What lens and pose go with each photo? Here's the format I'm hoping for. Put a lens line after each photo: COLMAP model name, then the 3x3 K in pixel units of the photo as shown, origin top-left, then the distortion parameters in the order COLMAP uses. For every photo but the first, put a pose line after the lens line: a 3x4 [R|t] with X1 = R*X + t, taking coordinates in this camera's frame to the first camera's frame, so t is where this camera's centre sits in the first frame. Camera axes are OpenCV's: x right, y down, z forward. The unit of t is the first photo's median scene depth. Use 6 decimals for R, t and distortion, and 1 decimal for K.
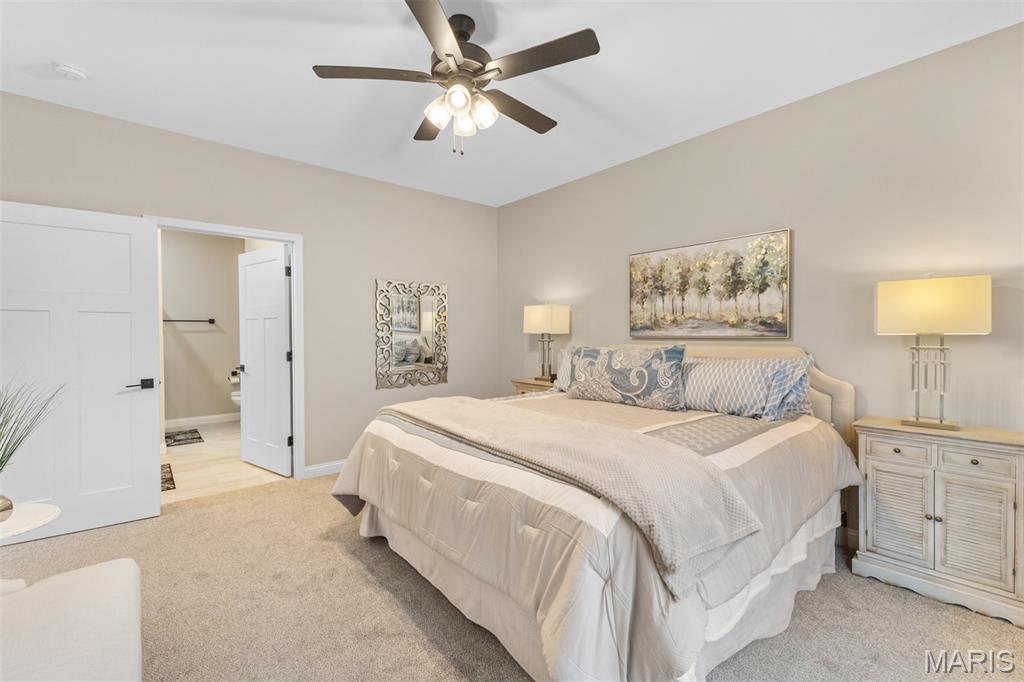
lens RADIAL K [[450.5, 0, 518.4], [0, 450.5, 339.0], [0, 0, 1]] dist [0.015245, -0.005976]
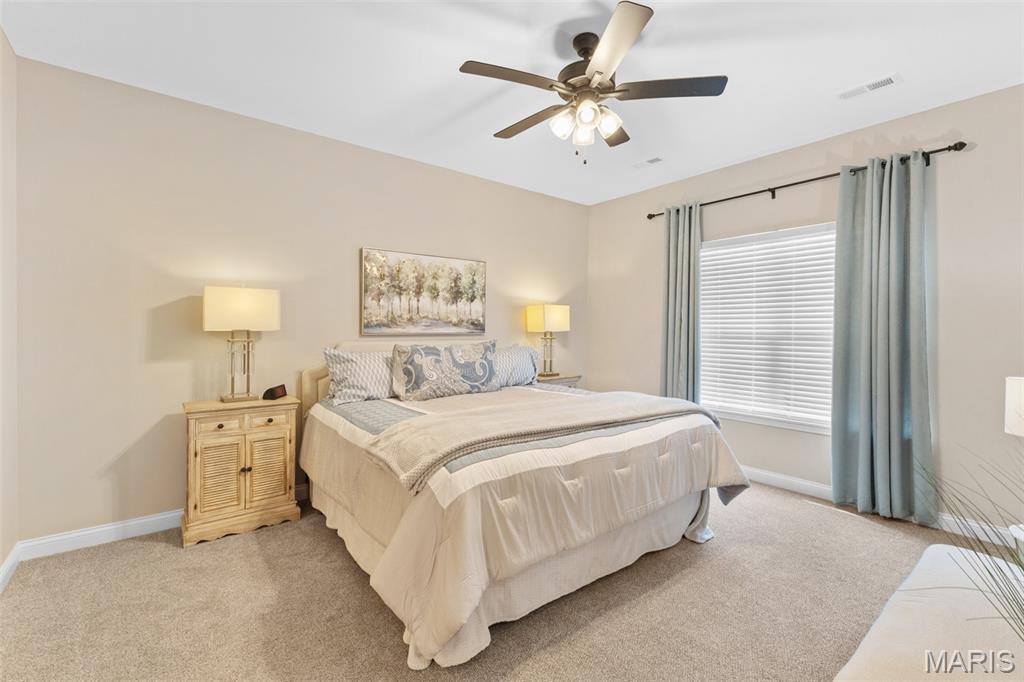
lens RADIAL K [[450.5, 0, 516.5], [0, 450.5, 338.3], [0, 0, 1]] dist [0.015245, -0.005976]
pose [[0.025434, -0.018963, 0.999497, -0.792448], [0.007395, 0.999796, 0.018780, -0.013112], [-0.999649, 0.006913, 0.025569, 0.753938]]
